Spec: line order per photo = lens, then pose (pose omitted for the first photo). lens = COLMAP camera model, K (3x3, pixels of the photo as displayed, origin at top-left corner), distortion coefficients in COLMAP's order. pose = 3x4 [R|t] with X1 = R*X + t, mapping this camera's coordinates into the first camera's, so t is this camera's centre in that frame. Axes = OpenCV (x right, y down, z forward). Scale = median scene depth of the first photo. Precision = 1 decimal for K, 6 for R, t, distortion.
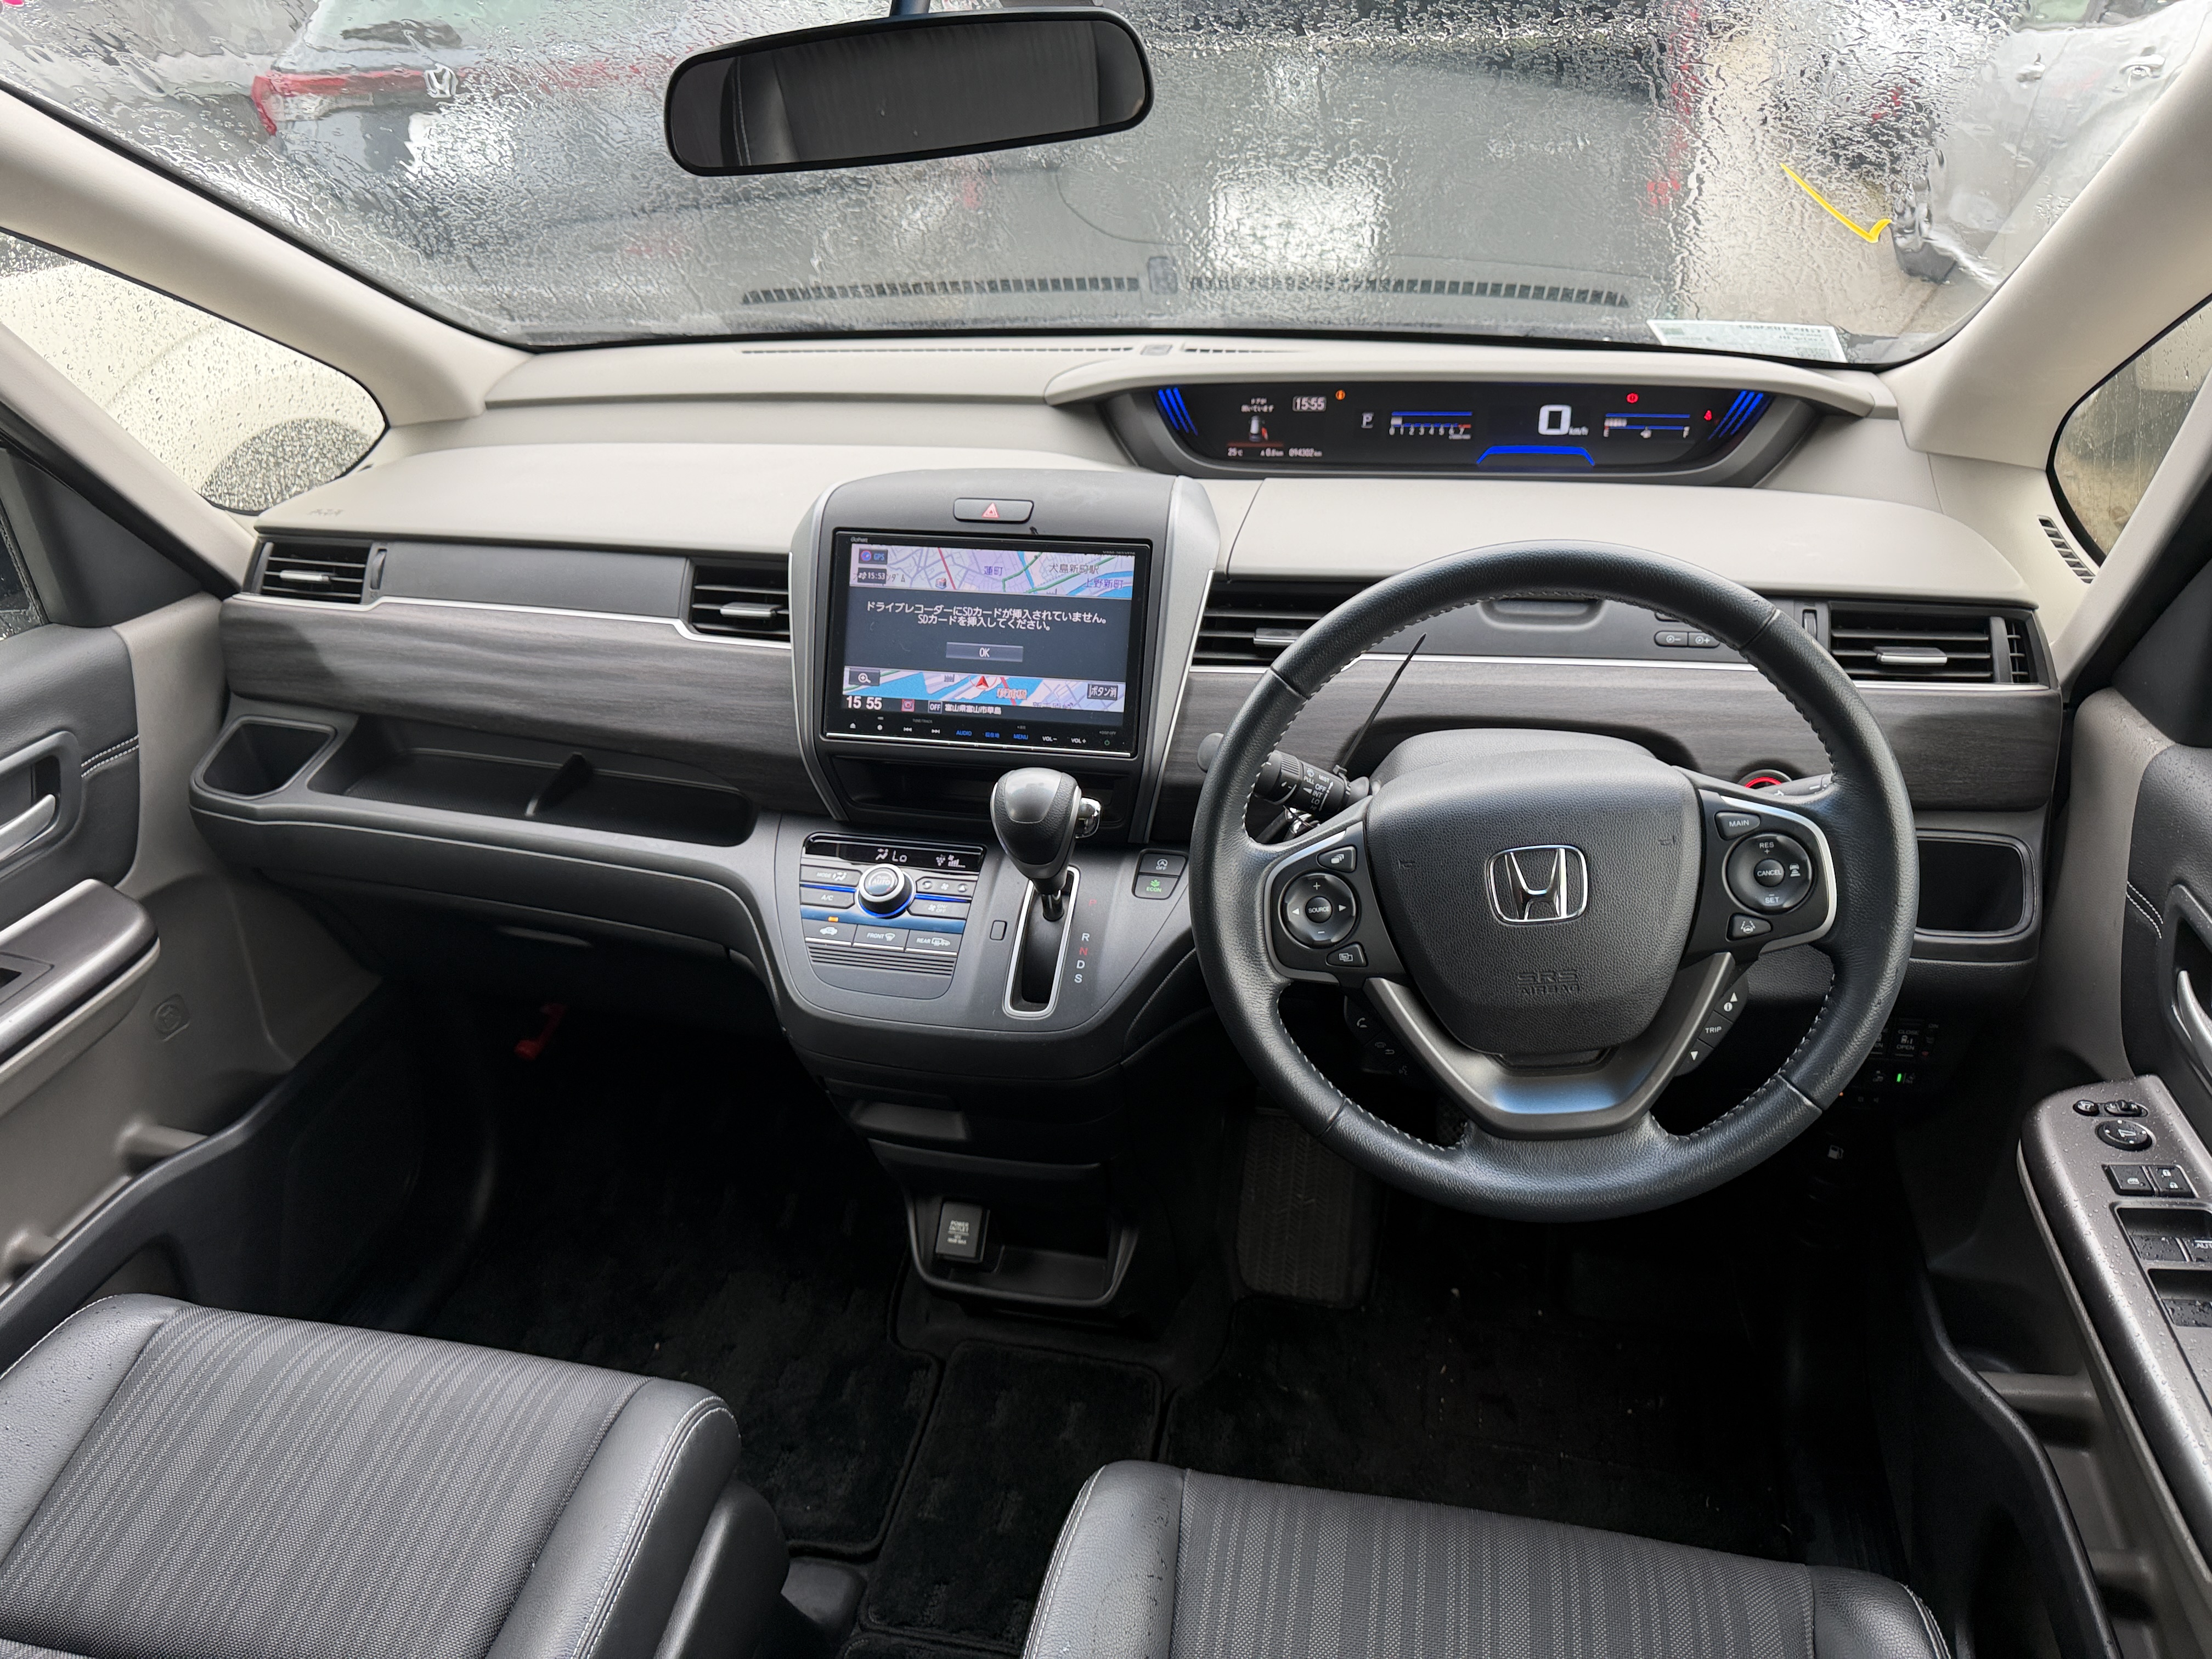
lens RADIAL K [[1525.3, 0, 1106.0], [0, 1525.3, 829.5], [0, 0, 1]] dist [0.091913, -0.184410]
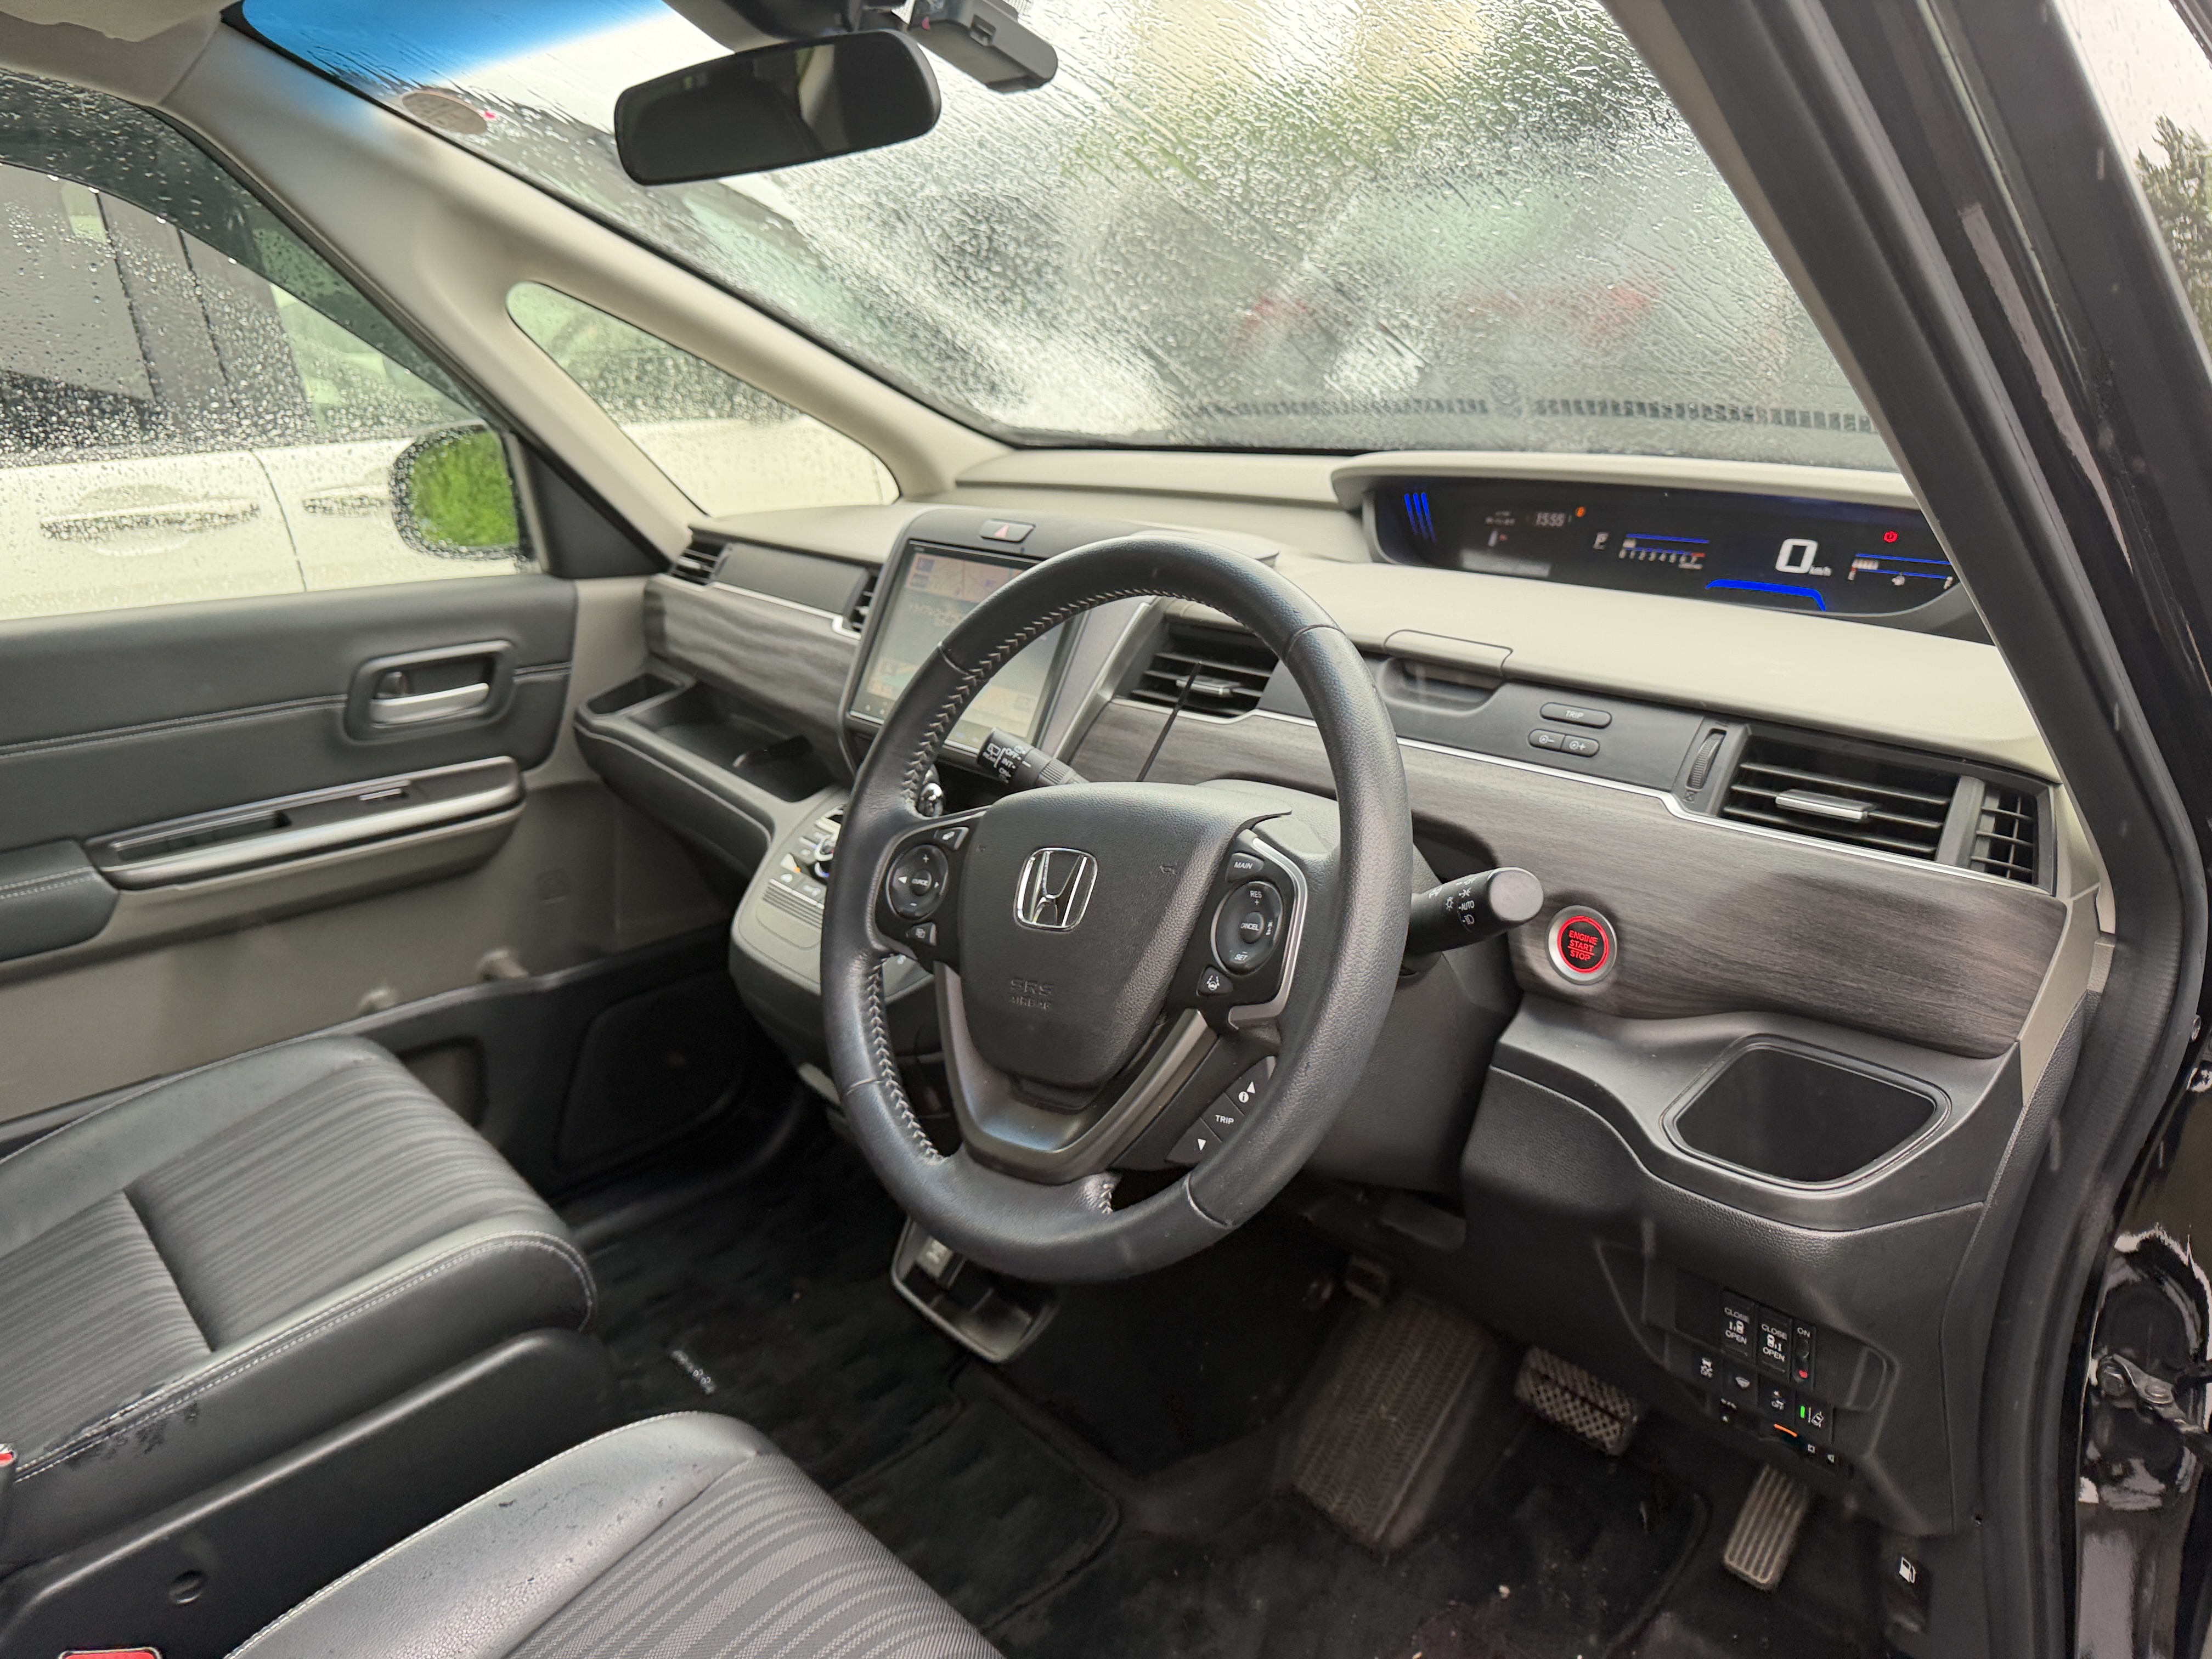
lens RADIAL K [[1565.2, 0, 1111.7], [0, 1565.2, 796.4], [0, 0, 1]] dist [-0.011300, -0.008776]
pose [[0.801160, 0.181668, -0.570209, 0.551079], [-0.277154, 0.957105, -0.084476, 0.034900], [0.530403, 0.225714, 0.817145, 0.161341]]
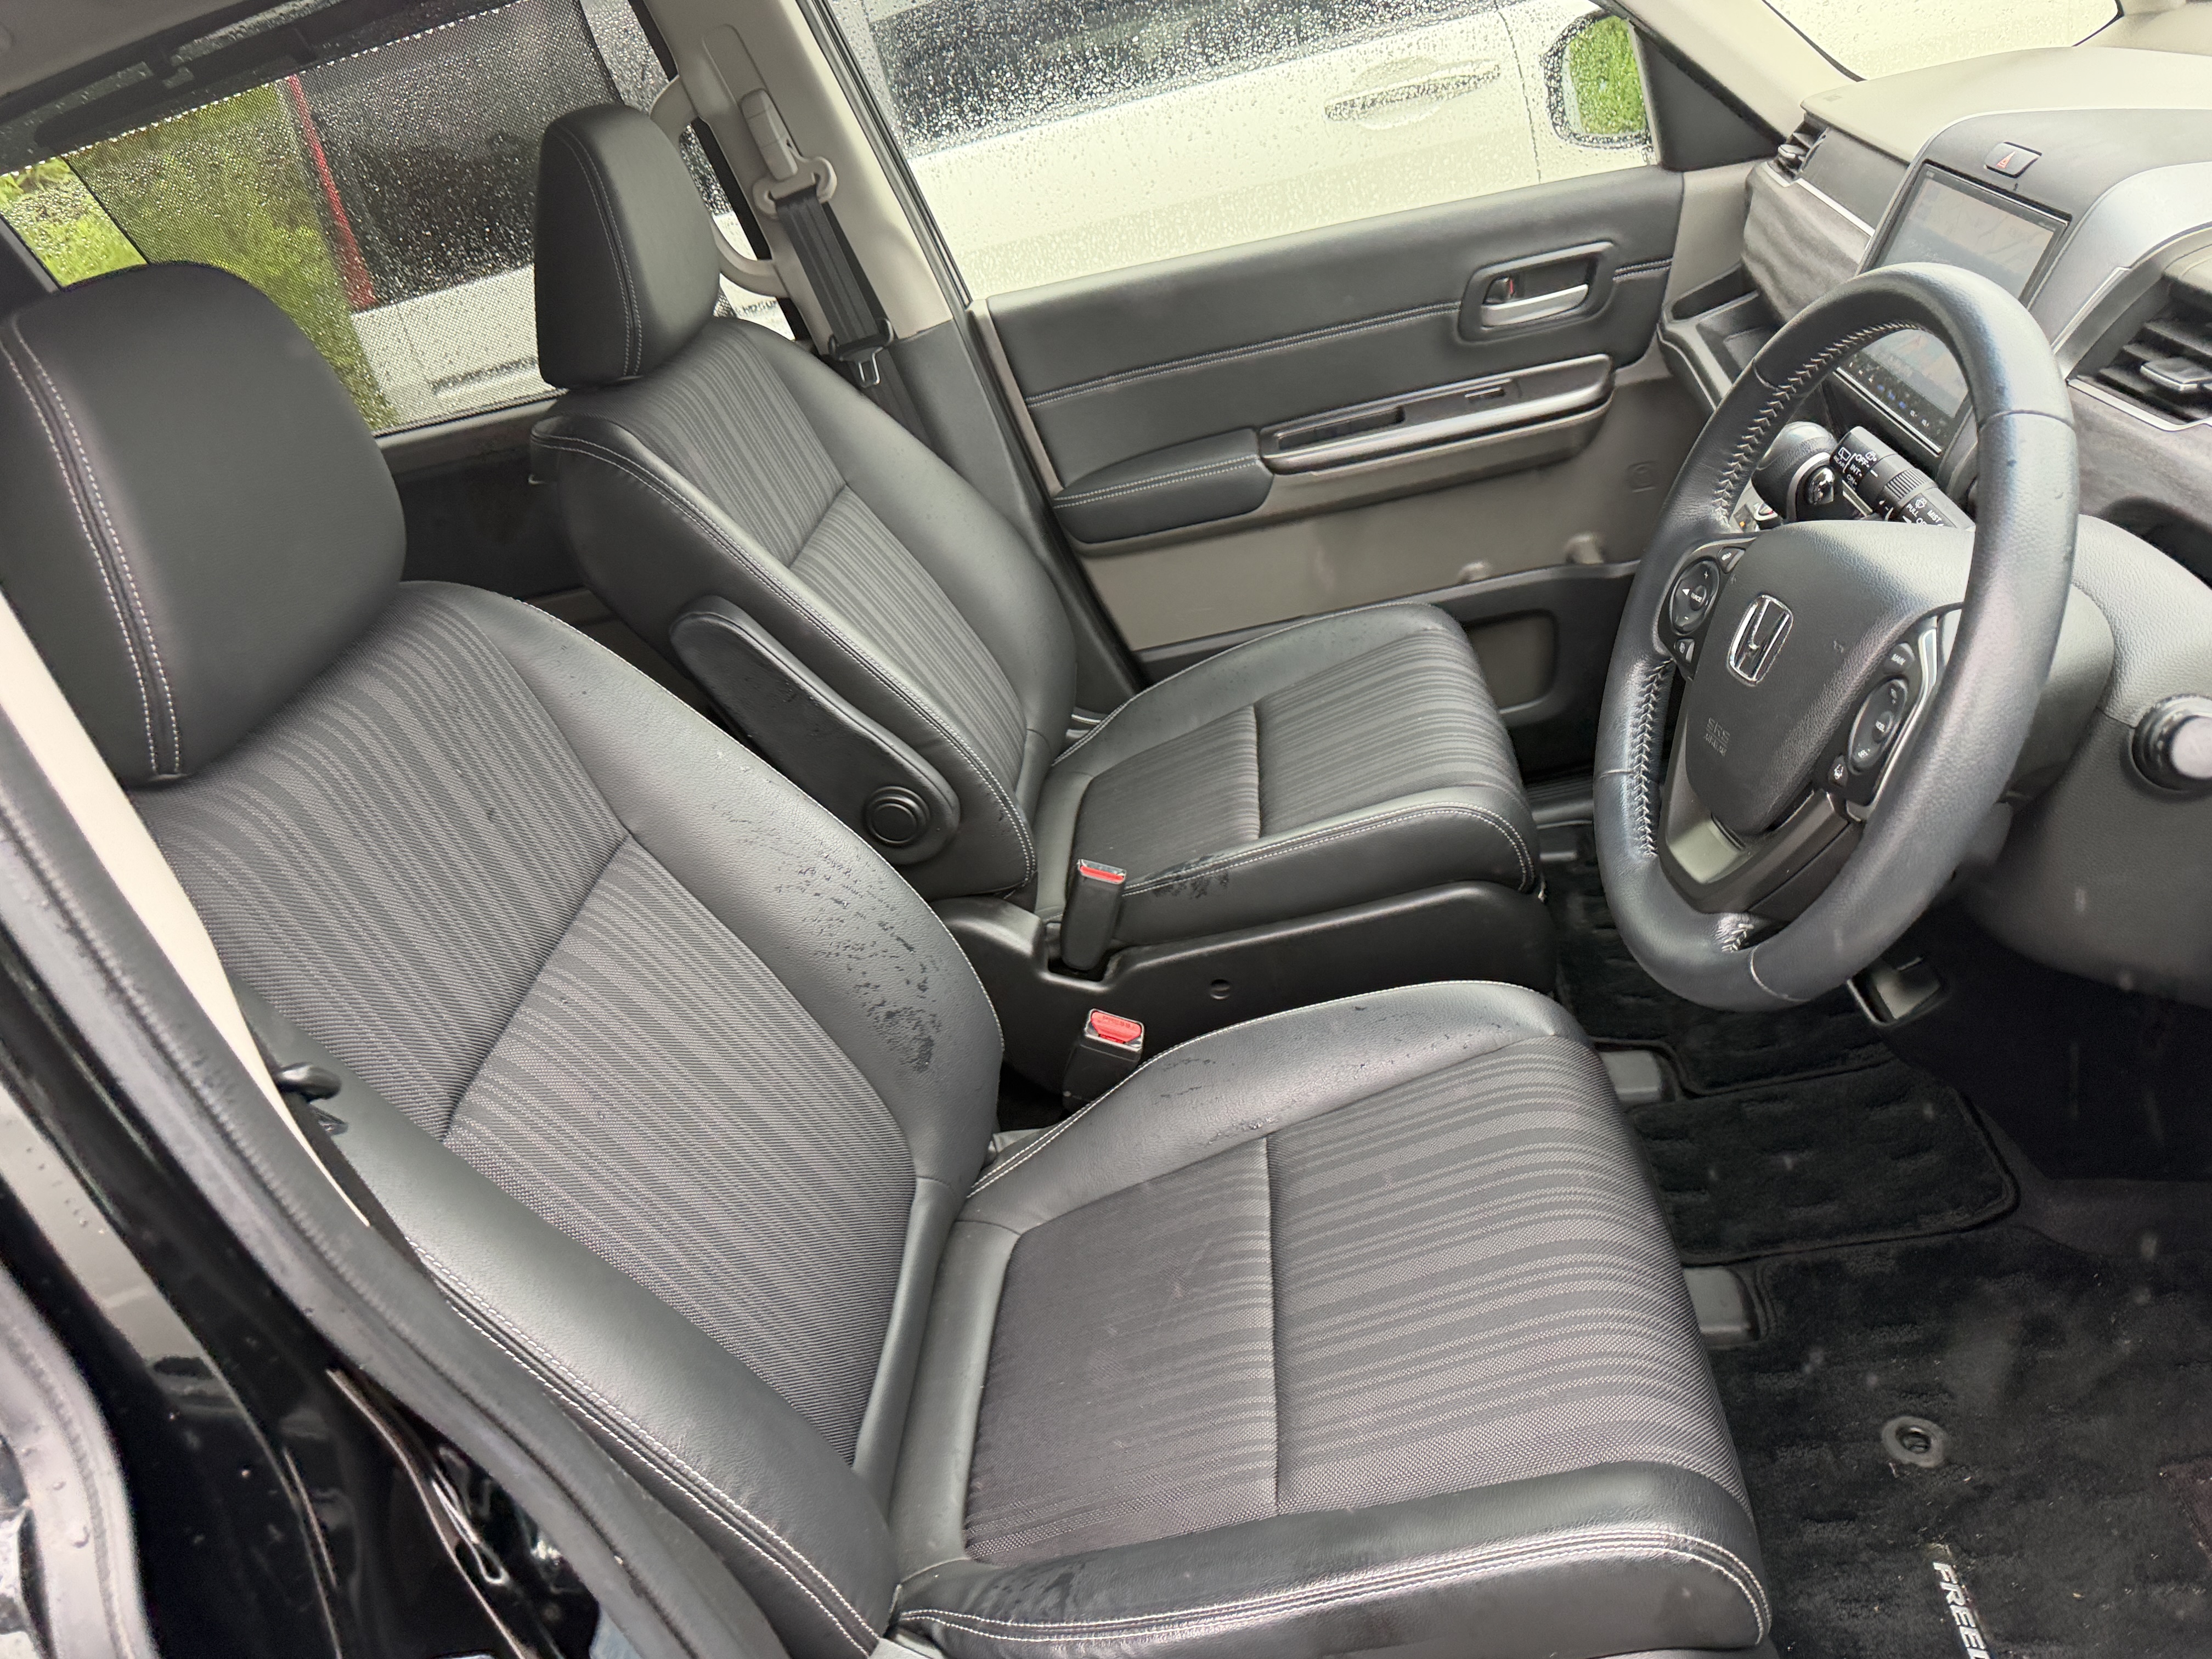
lens RADIAL K [[1533.9, 0, 1106.0], [0, 1533.9, 829.5], [0, 0, 1]] dist [-0.001745, -0.027383]
pose [[0.131397, 0.497404, -0.857510, 0.718218], [-0.243825, 0.854653, 0.458385, -0.129133], [0.960877, 0.148852, 0.233579, 0.279302]]
